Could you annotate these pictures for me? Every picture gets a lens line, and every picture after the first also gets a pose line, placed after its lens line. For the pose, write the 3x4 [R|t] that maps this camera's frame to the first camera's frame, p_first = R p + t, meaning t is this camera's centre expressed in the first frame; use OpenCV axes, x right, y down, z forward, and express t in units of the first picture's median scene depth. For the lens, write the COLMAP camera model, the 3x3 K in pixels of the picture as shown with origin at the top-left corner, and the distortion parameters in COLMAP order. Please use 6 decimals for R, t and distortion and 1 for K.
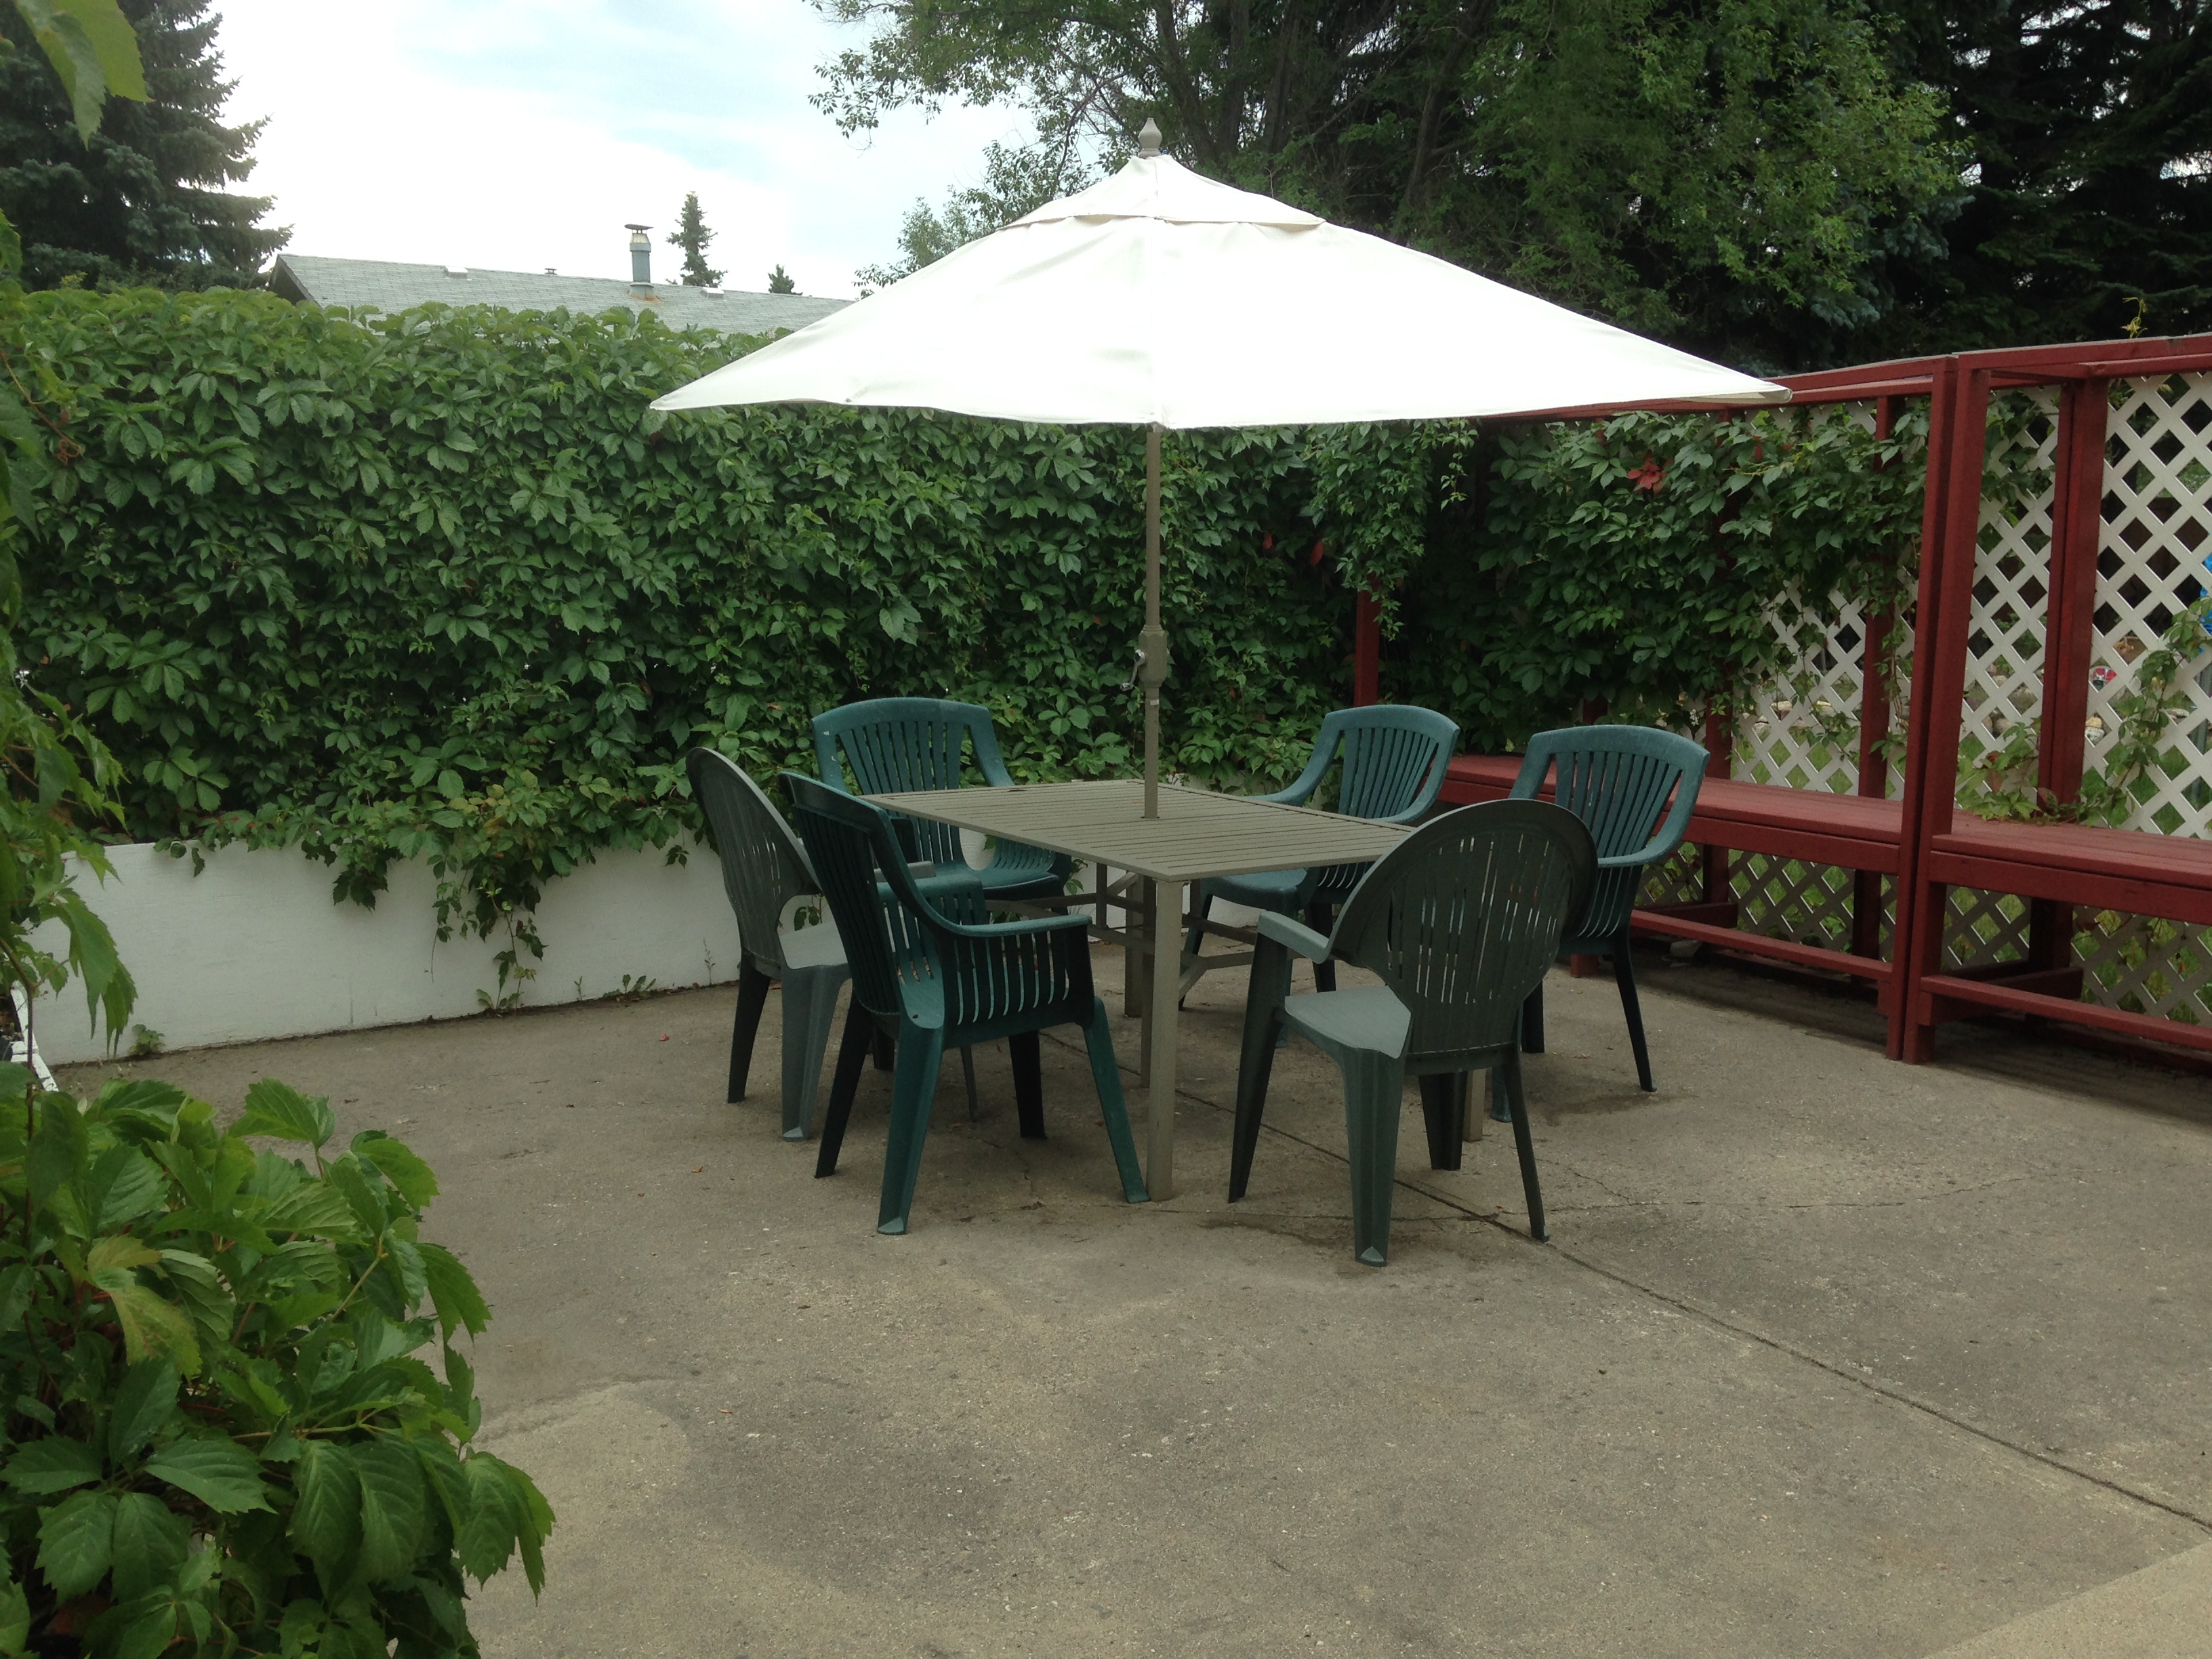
lens RADIAL K [[1988.9, 0, 1106.0], [0, 1988.9, 829.5], [0, 0, 1]] dist [0.189419, -0.308605]
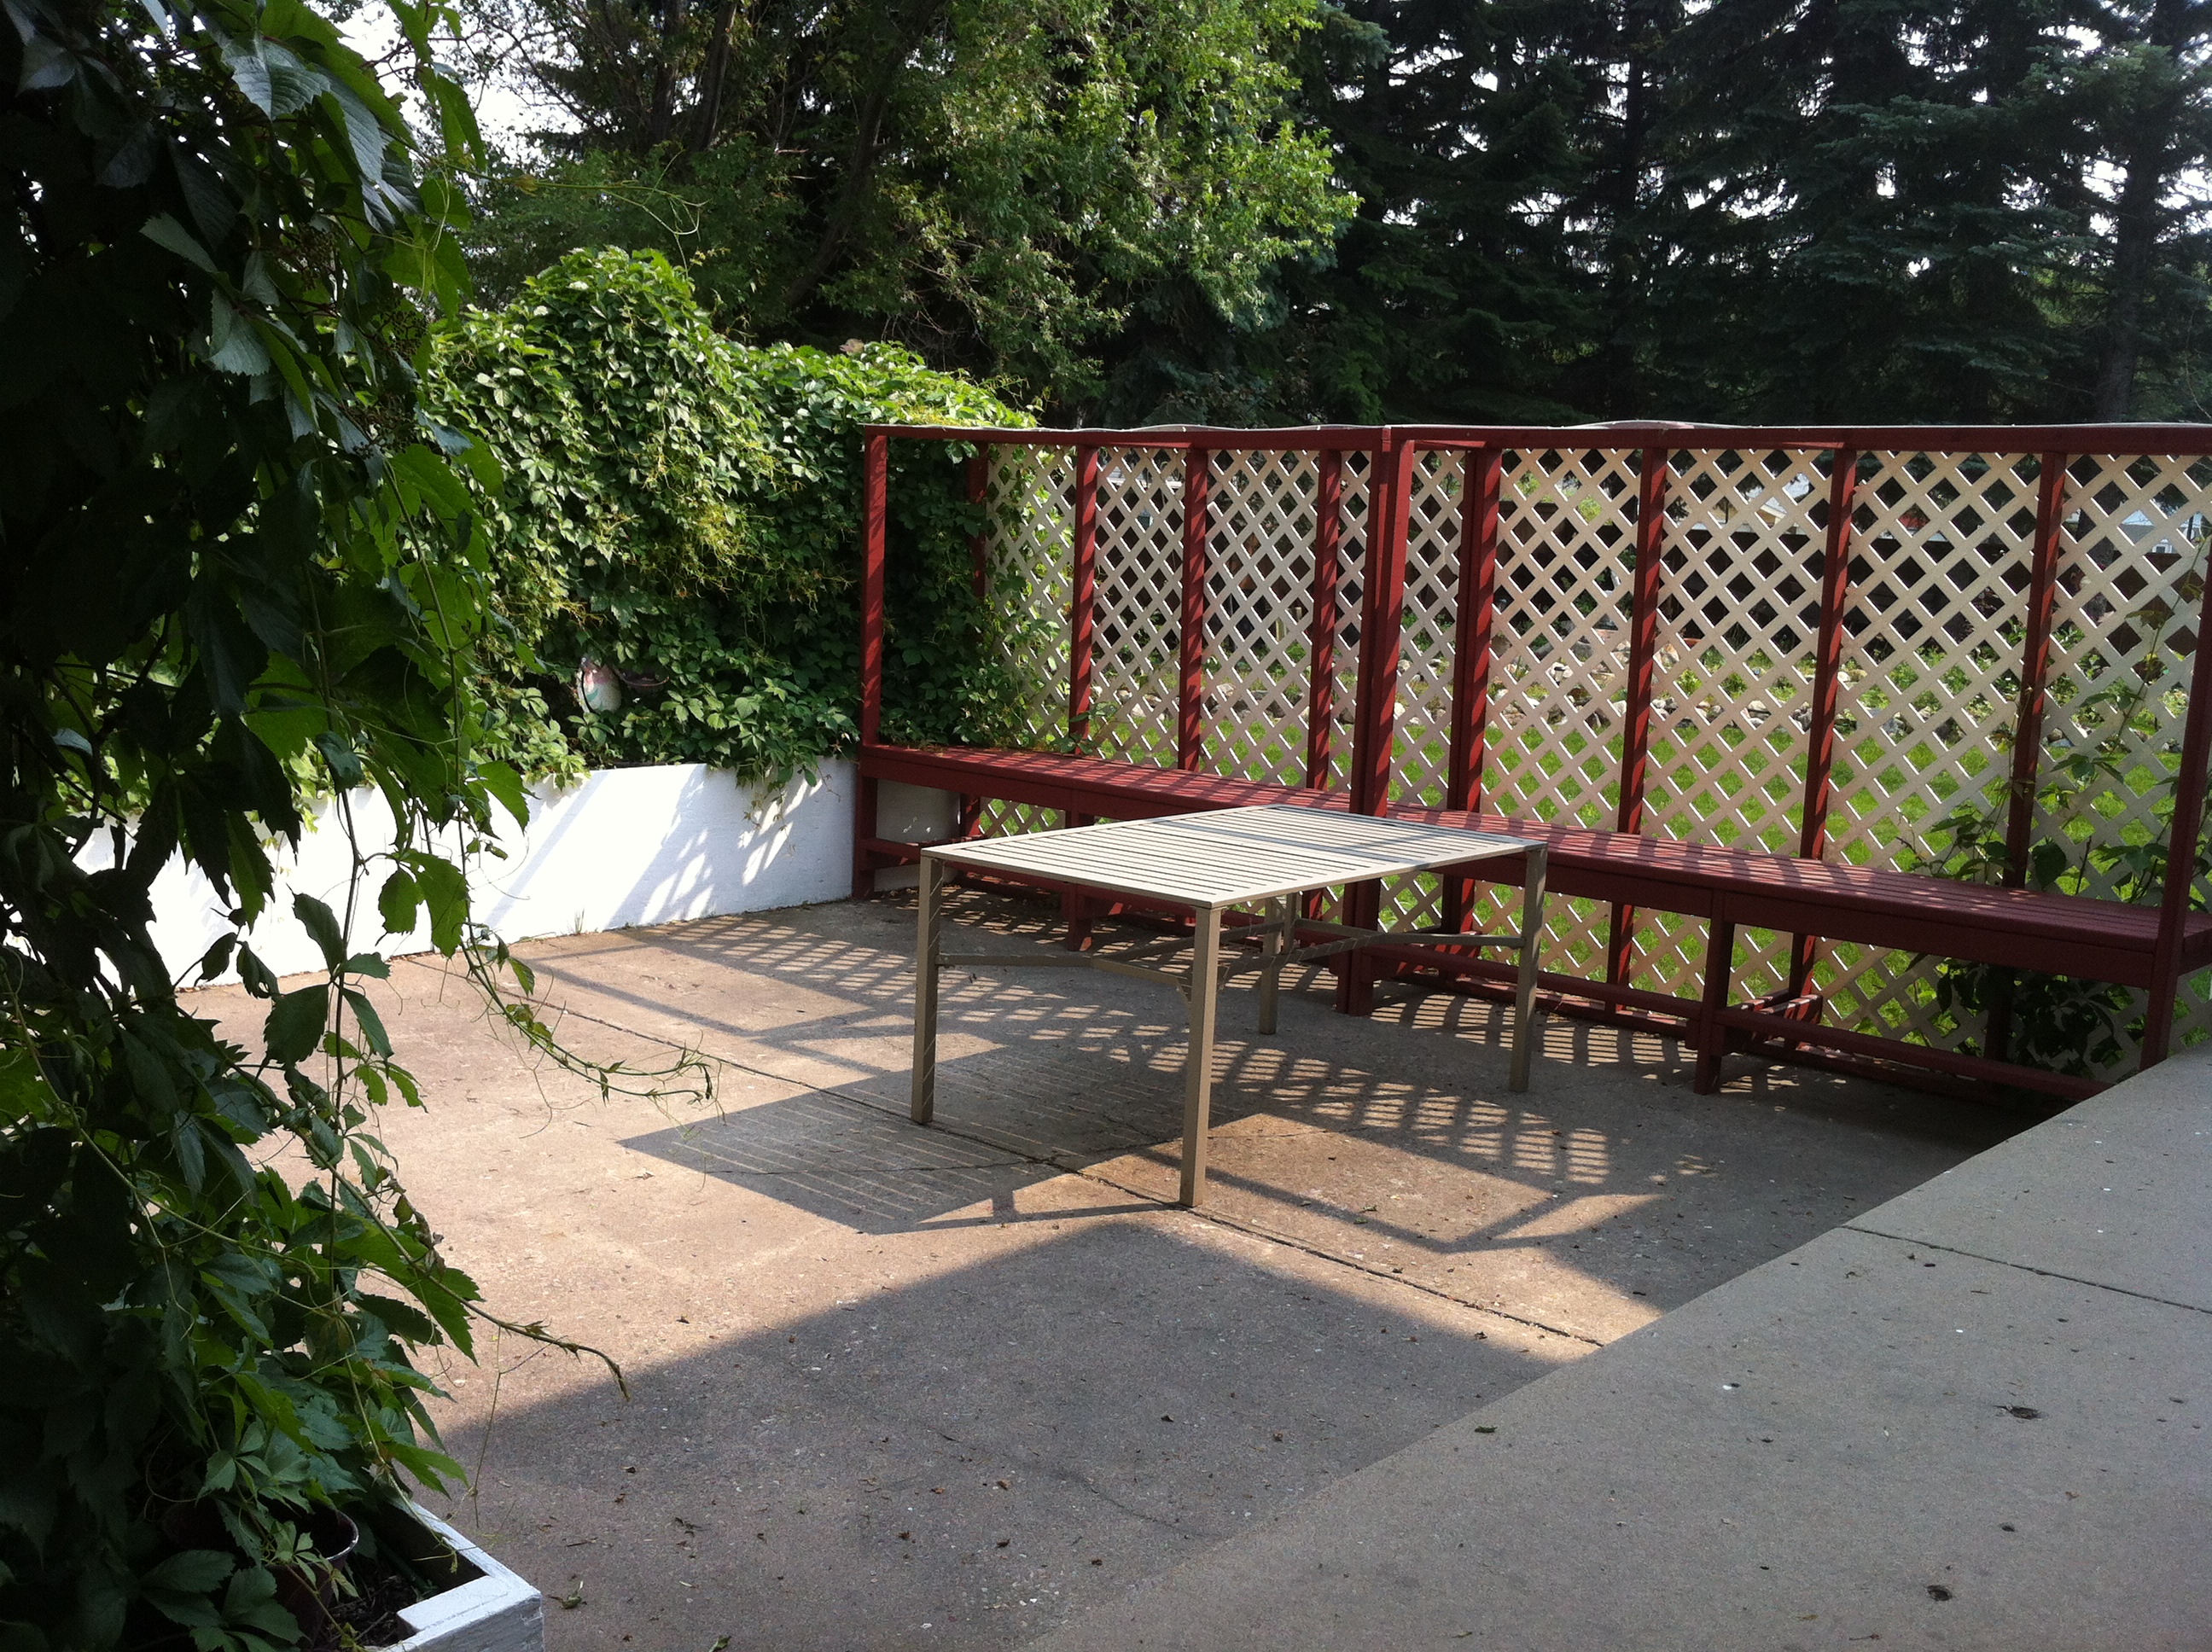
lens RADIAL K [[2072.8, 0, 1106.0], [0, 2072.8, 826.0], [0, 0, 1]] dist [0.109119, -0.583164]
pose [[0.956986, -0.007688, 0.290033, -0.272638], [0.003270, 0.999871, 0.015714, -0.042099], [-0.290116, -0.014089, 0.956888, -0.339490]]
